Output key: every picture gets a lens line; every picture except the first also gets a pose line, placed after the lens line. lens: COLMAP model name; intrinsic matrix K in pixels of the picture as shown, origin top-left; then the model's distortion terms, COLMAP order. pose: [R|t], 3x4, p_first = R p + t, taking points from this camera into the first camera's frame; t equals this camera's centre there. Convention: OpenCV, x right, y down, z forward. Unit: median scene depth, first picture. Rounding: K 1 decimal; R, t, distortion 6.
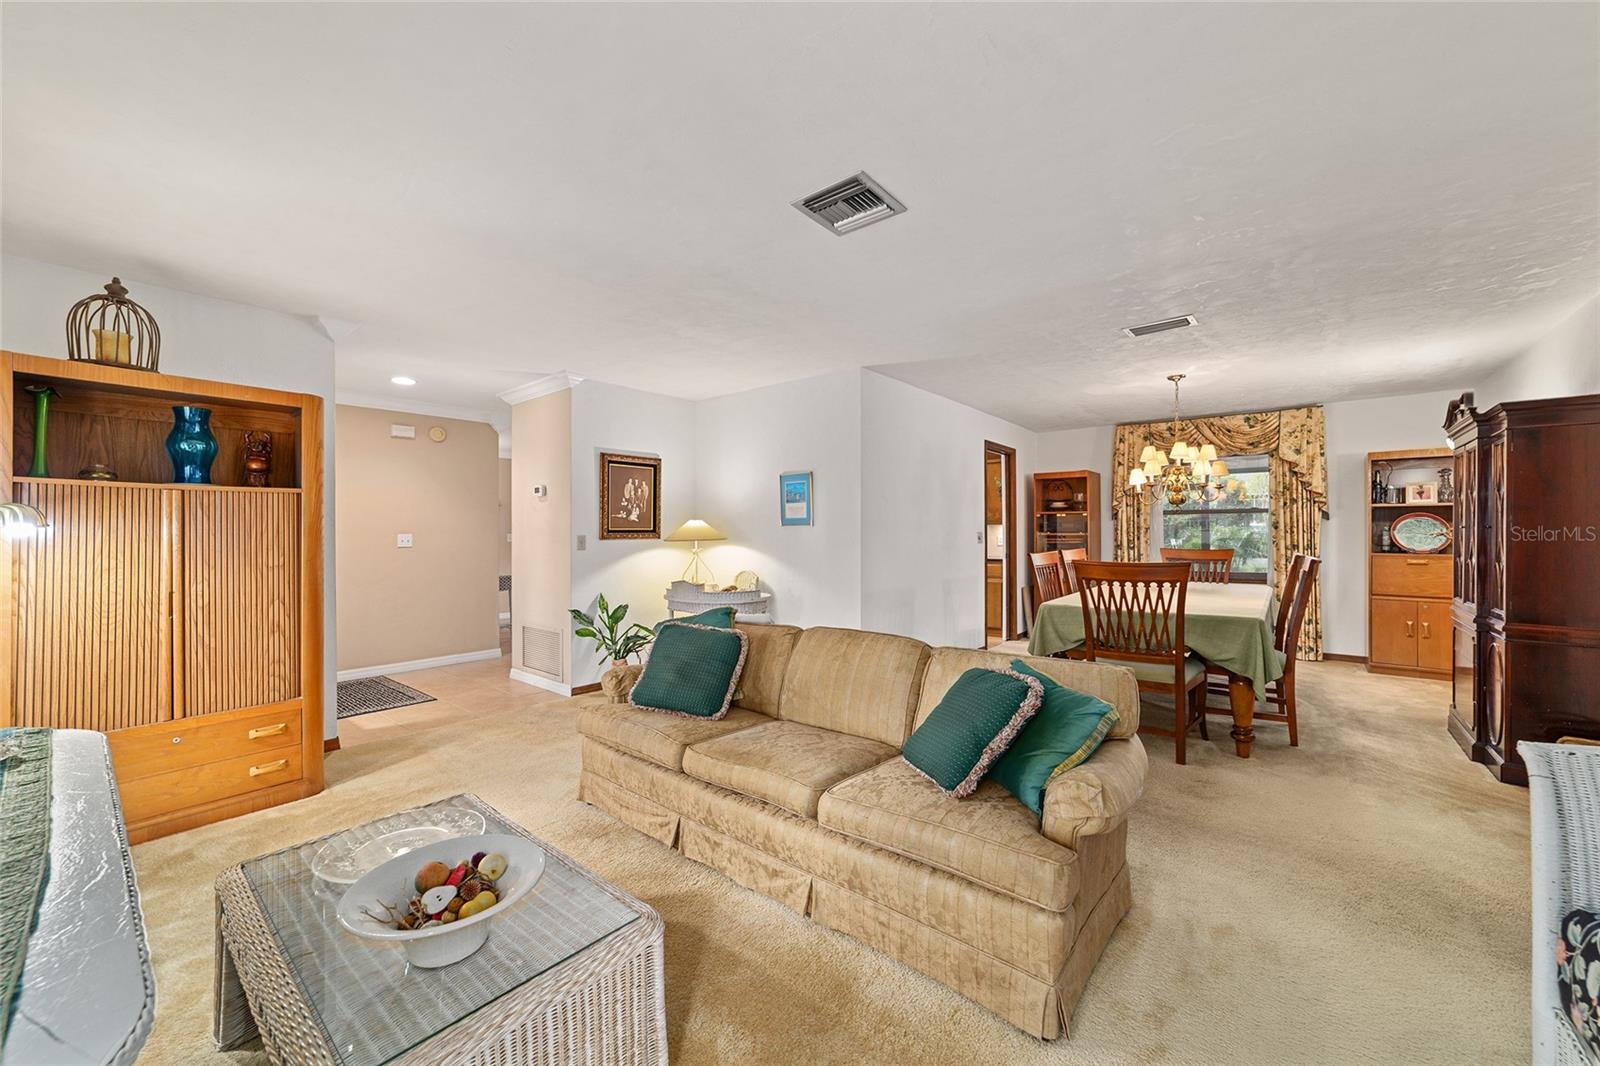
lens RADIAL K [[617.6, 0, 813.4], [0, 617.6, 533.6], [0, 0, 1]] dist [-0.010943, 0.005503]
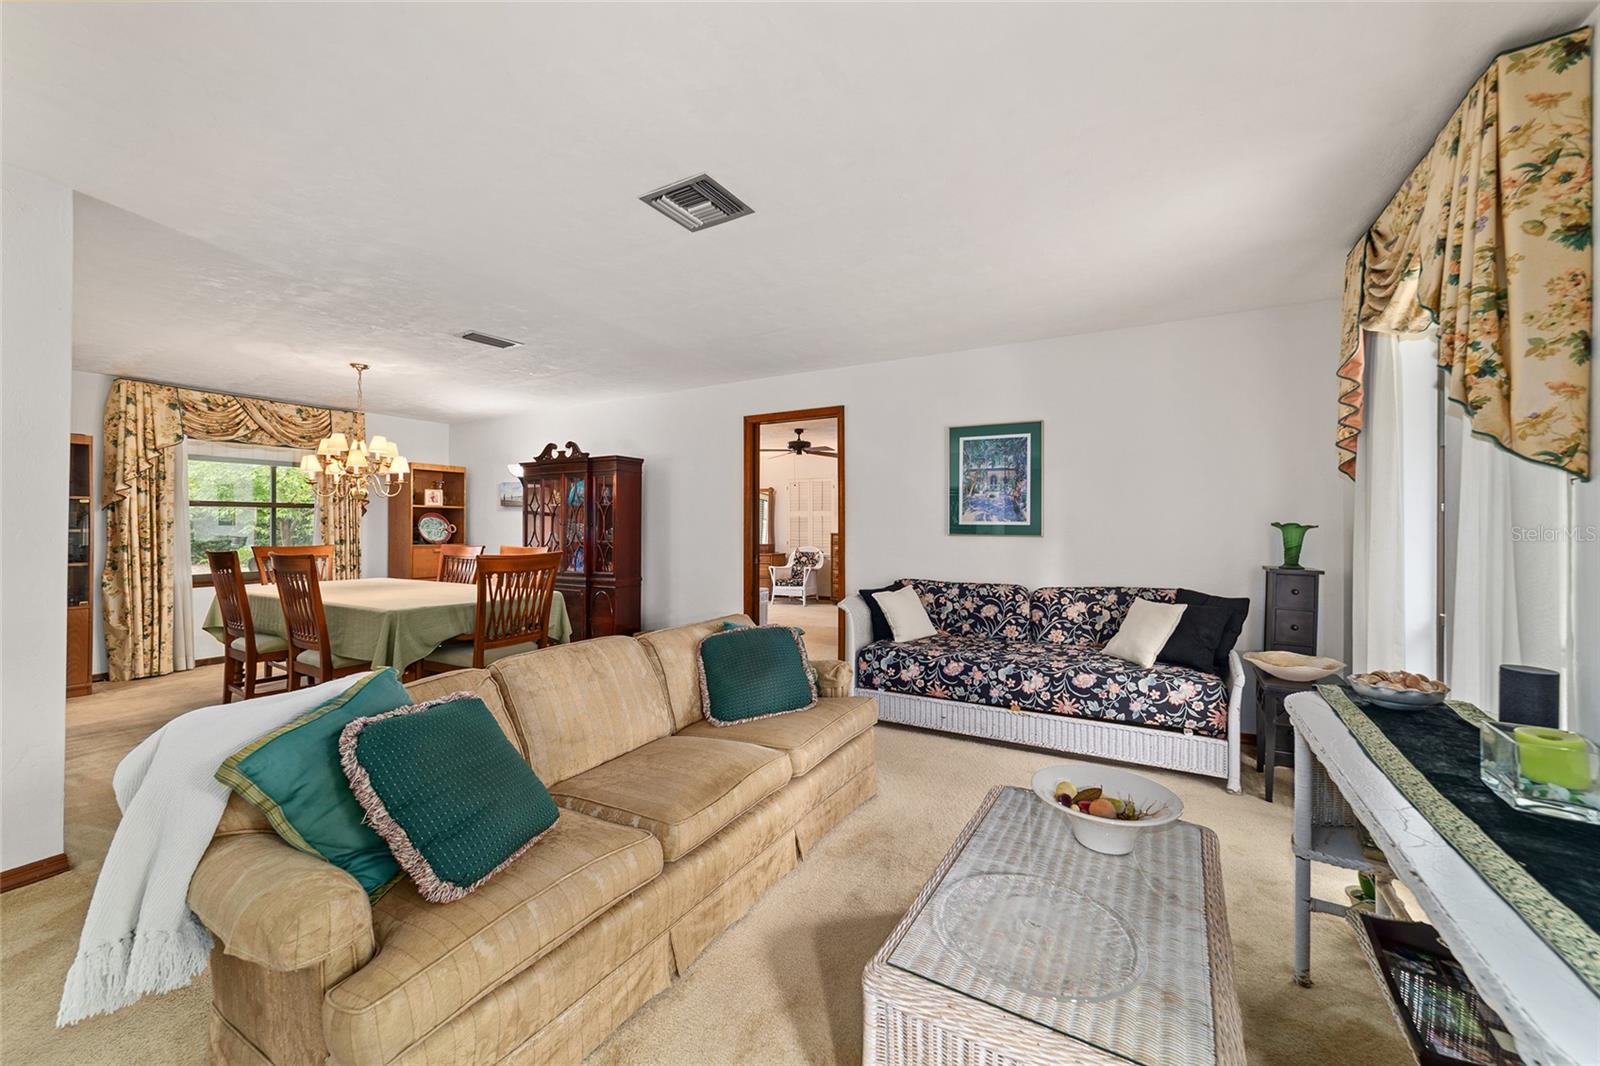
lens RADIAL K [[617.6, 0, 793.9], [0, 617.6, 529.1], [0, 0, 1]] dist [-0.010943, 0.005503]
pose [[-0.144411, -0.001719, 0.989516, -0.372596], [0.002768, 0.999994, 0.002141, -0.000194], [-0.989514, 0.003048, -0.144406, 0.384001]]
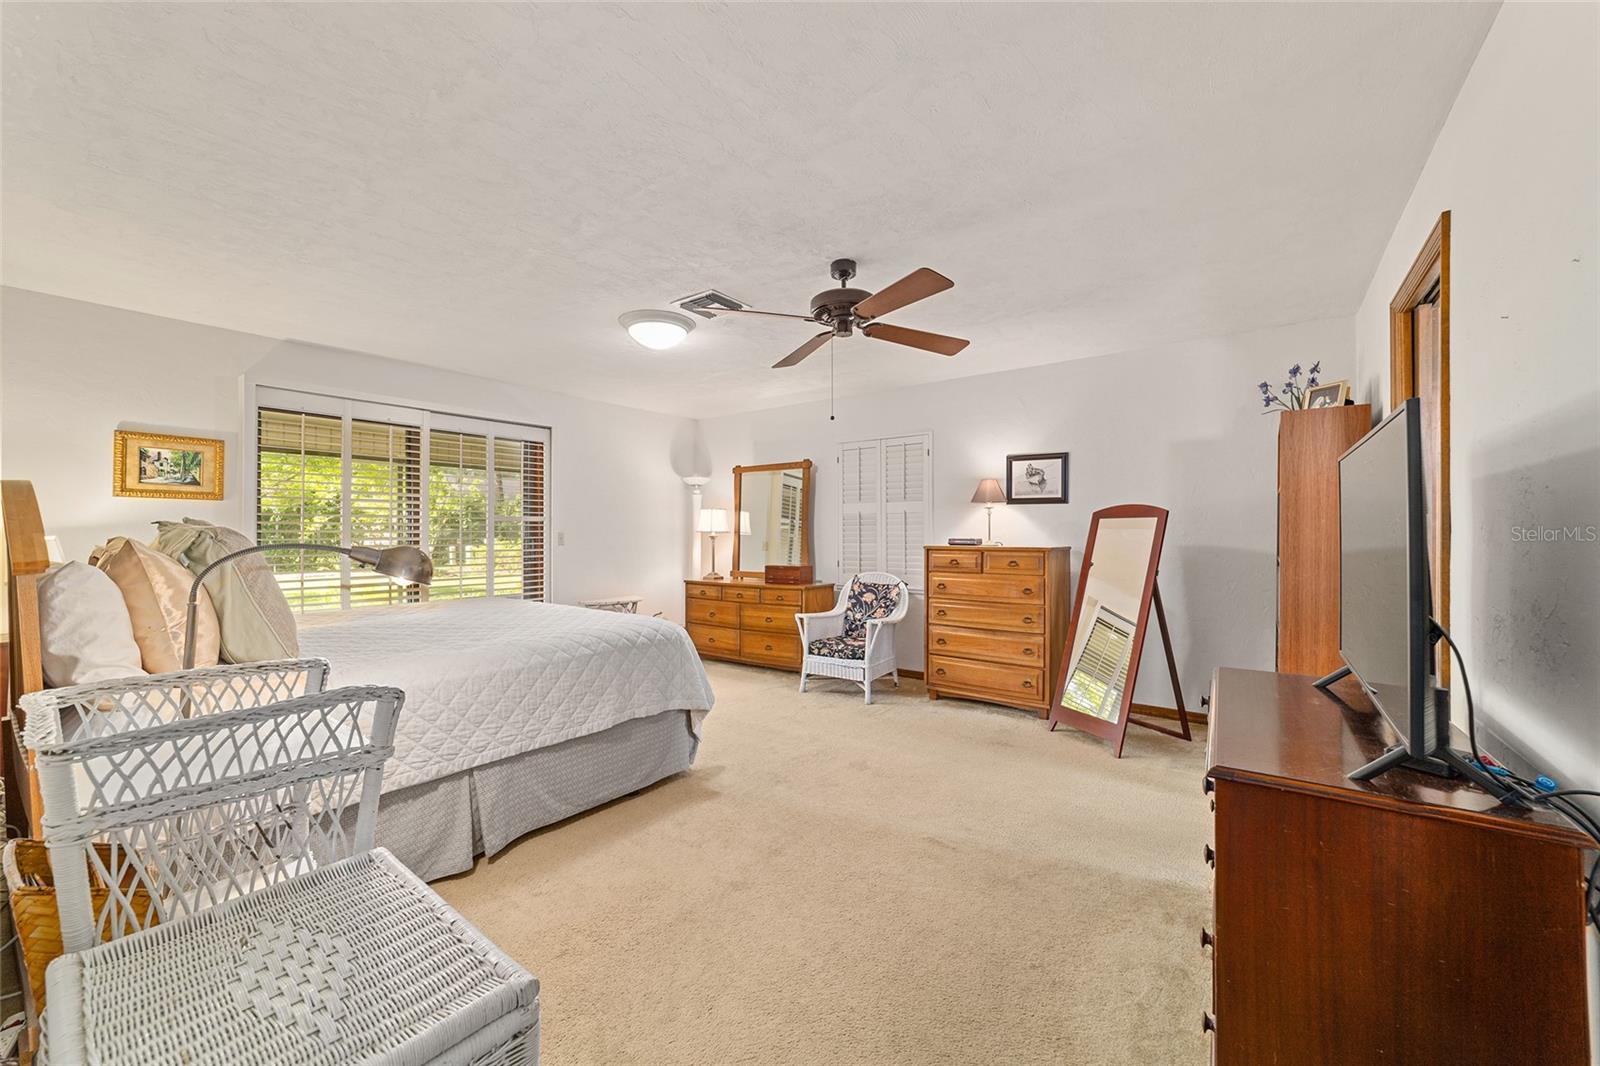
lens RADIAL K [[617.6, 0, 793.4], [0, 617.6, 525.7], [0, 0, 1]] dist [-0.010943, 0.005503]
pose [[-0.019318, 0.016820, 0.999672, 0.794863], [0.001881, 0.999857, -0.016787, 0.001504], [-0.999812, 0.001556, -0.019347, 0.168321]]
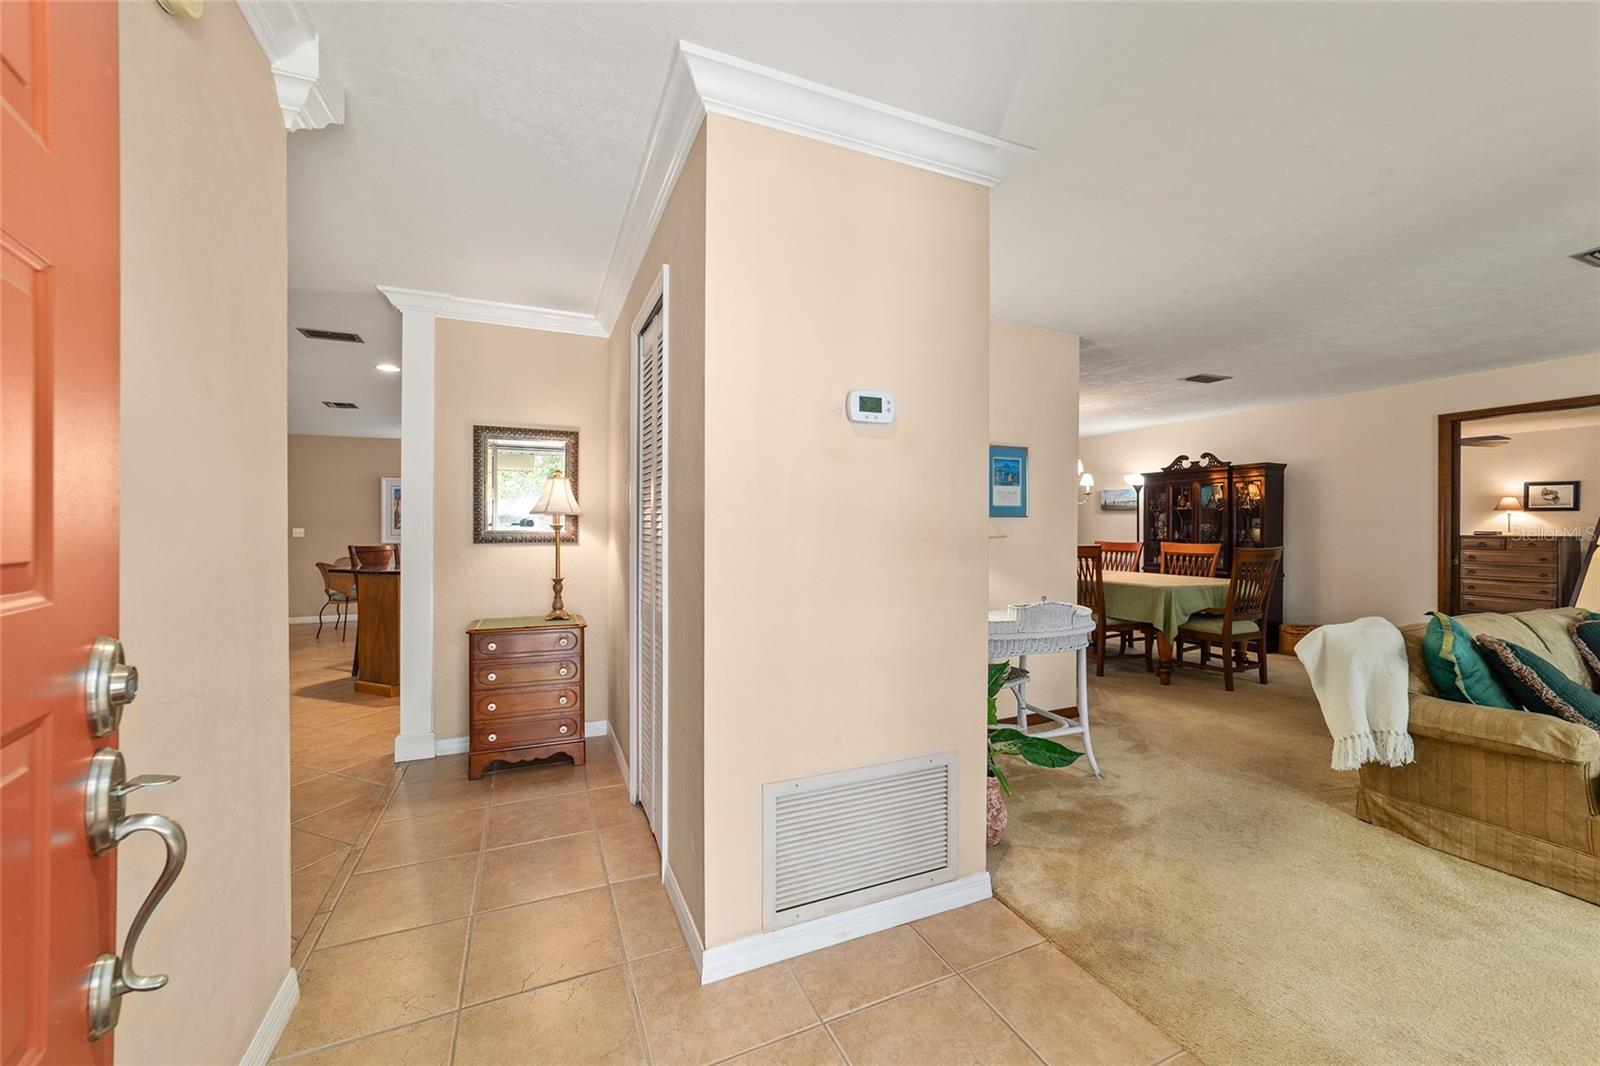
lens RADIAL K [[617.6, 0, 765.1], [0, 617.6, 532.2], [0, 0, 1]] dist [-0.010943, 0.005503]
pose [[0.469784, -0.002284, 0.882779, -0.838541], [0.000565, 0.999997, 0.002287, 0.004635], [-0.882781, -0.000576, 0.469784, 0.919119]]
